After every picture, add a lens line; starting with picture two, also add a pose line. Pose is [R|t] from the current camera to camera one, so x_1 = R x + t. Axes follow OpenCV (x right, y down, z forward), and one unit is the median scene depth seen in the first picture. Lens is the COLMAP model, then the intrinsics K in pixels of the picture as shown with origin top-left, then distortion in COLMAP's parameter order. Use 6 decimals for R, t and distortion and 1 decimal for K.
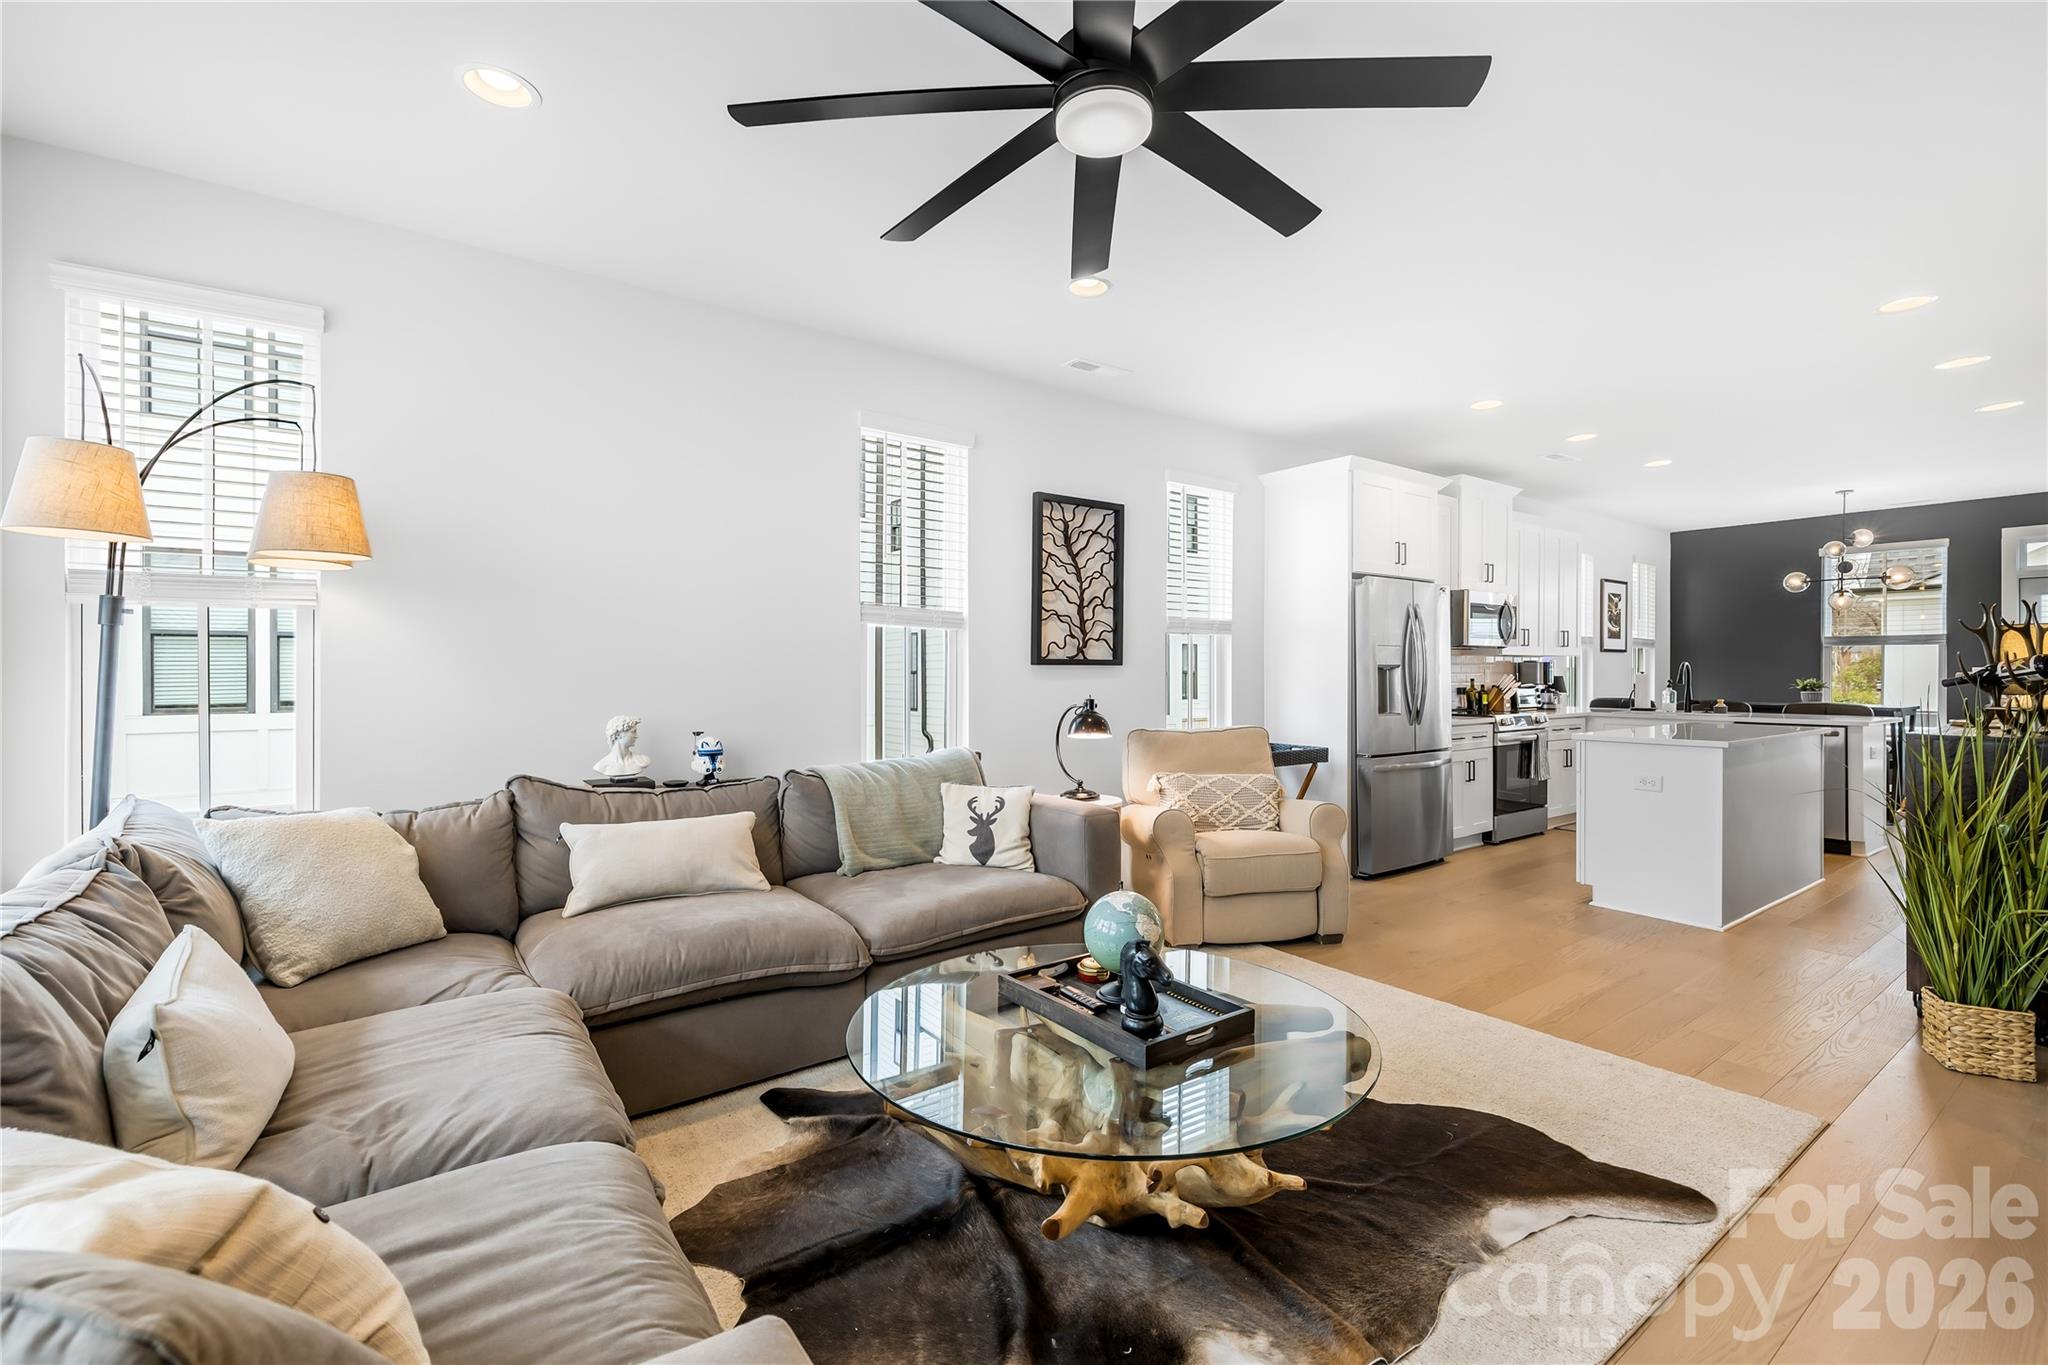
lens RADIAL K [[869.9, 0, 1019.5], [0, 869.9, 680.5], [0, 0, 1]] dist [0.000059, -0.000842]
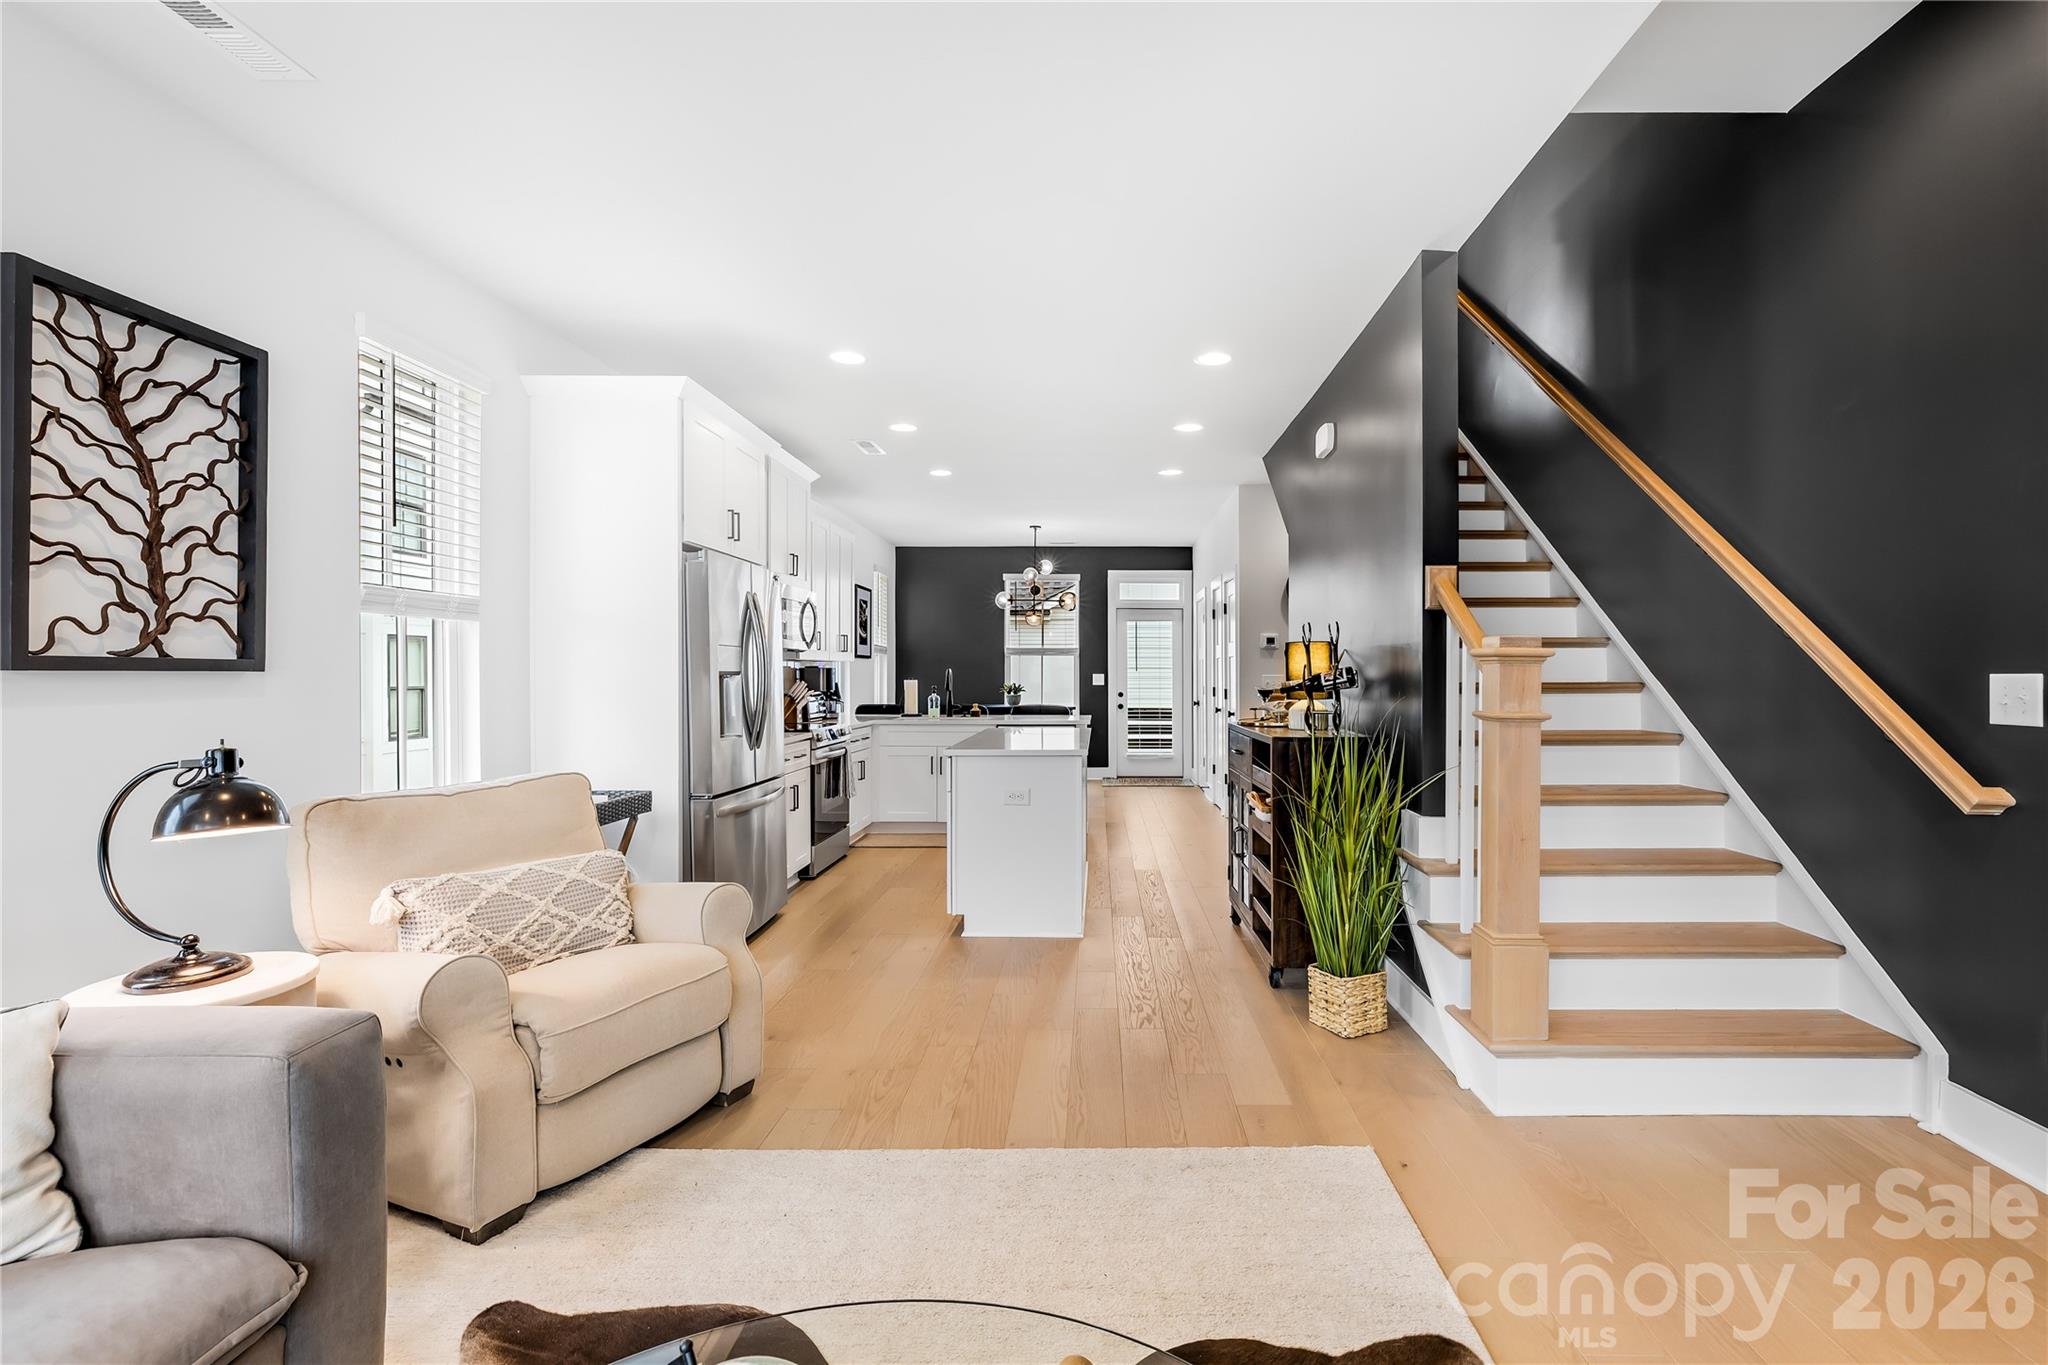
lens RADIAL K [[869.9, 0, 1028.9], [0, 869.9, 676.6], [0, 0, 1]] dist [0.000059, -0.000842]
pose [[0.574129, -0.003029, 0.818759, -0.039741], [0.009289, 0.999953, -0.002814, -0.009010], [-0.818712, 0.009221, 0.574130, 0.358305]]
